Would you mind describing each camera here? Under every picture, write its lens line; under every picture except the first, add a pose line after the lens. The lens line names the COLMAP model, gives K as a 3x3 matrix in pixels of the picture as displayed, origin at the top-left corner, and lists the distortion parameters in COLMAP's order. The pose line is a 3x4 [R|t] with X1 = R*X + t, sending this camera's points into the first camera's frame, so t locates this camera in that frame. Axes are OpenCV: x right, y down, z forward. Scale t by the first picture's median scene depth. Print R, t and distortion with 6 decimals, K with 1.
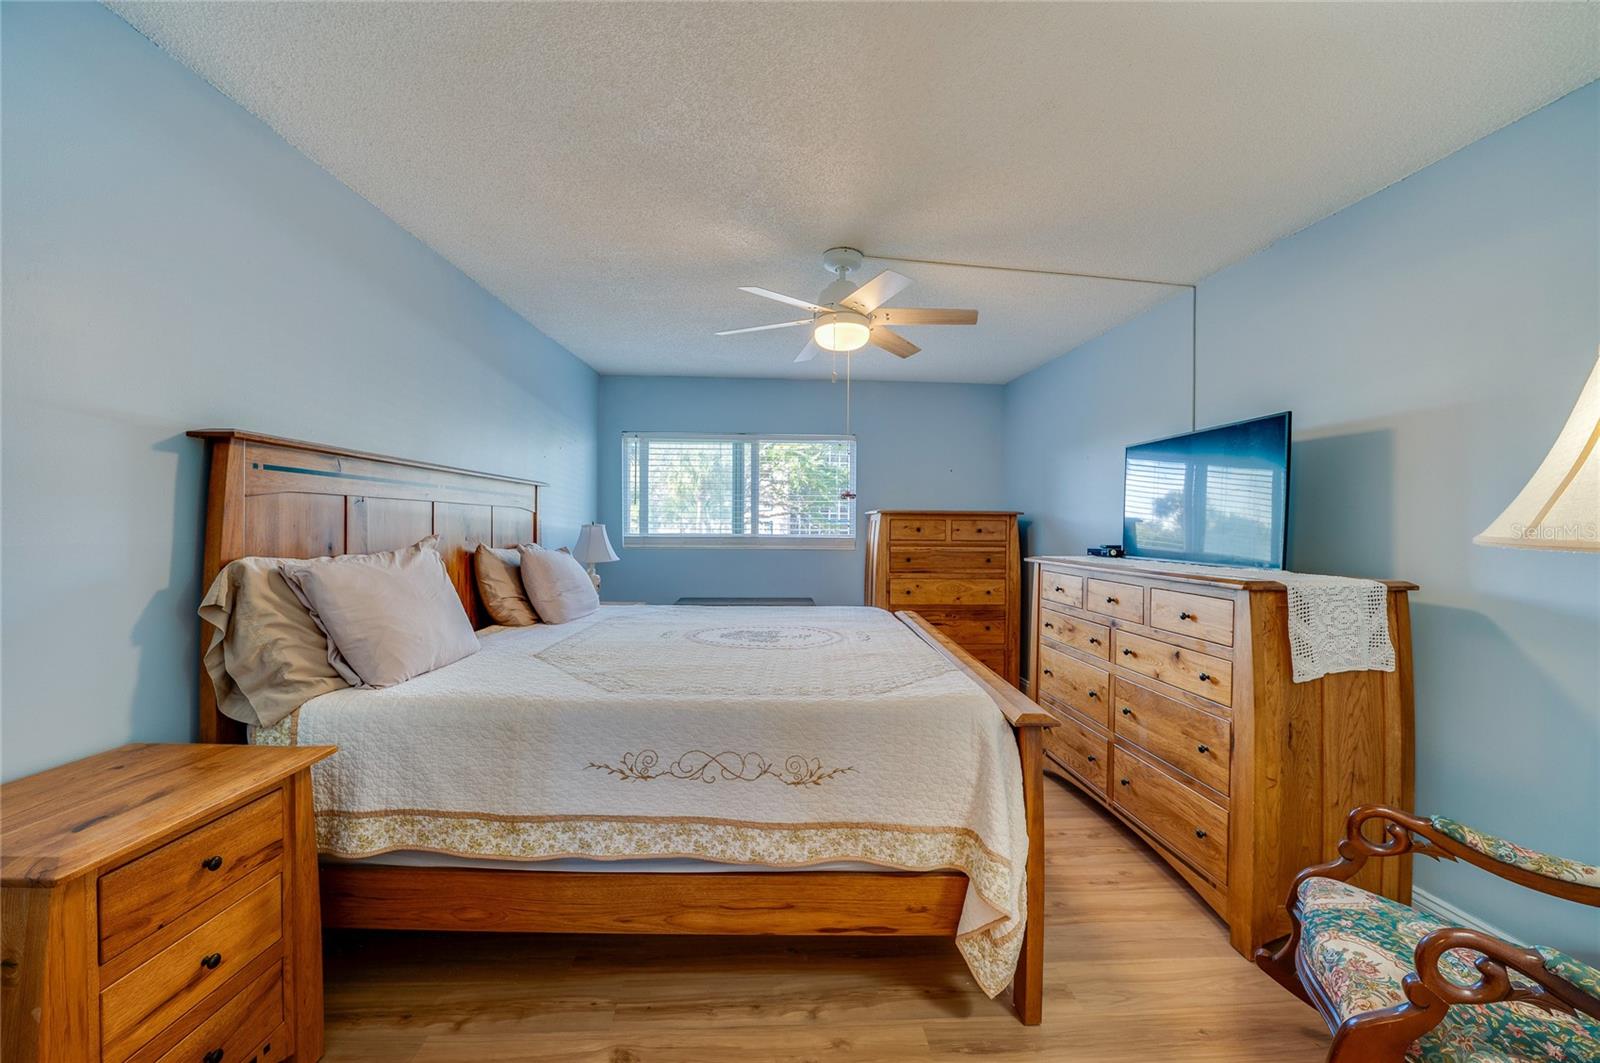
lens RADIAL K [[659.2, 0, 806.2], [0, 659.2, 530.7], [0, 0, 1]] dist [-0.015467, 0.000147]
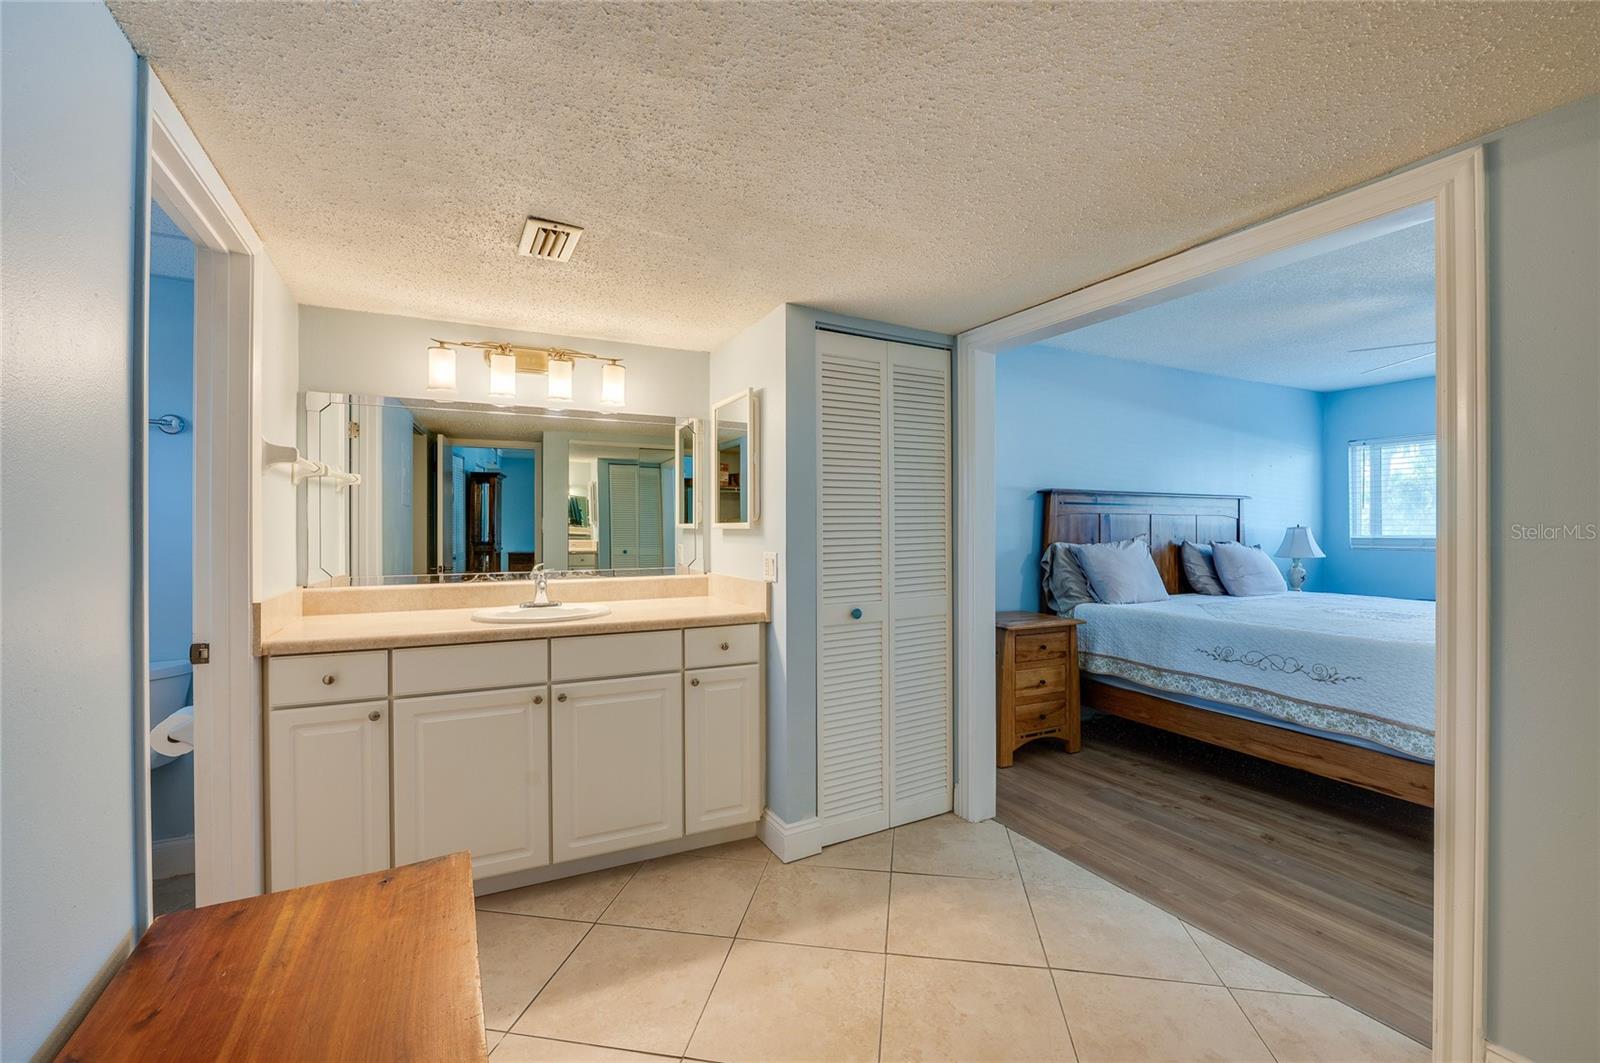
lens RADIAL K [[659.2, 0, 806.2], [0, 659.2, 530.7], [0, 0, 1]] dist [-0.015467, 0.000147]
pose [[0.453384, -0.006986, -0.891288, 0.864569], [-0.000751, 0.999966, -0.008220, 0.020368], [0.891315, 0.004397, 0.453363, -0.901996]]
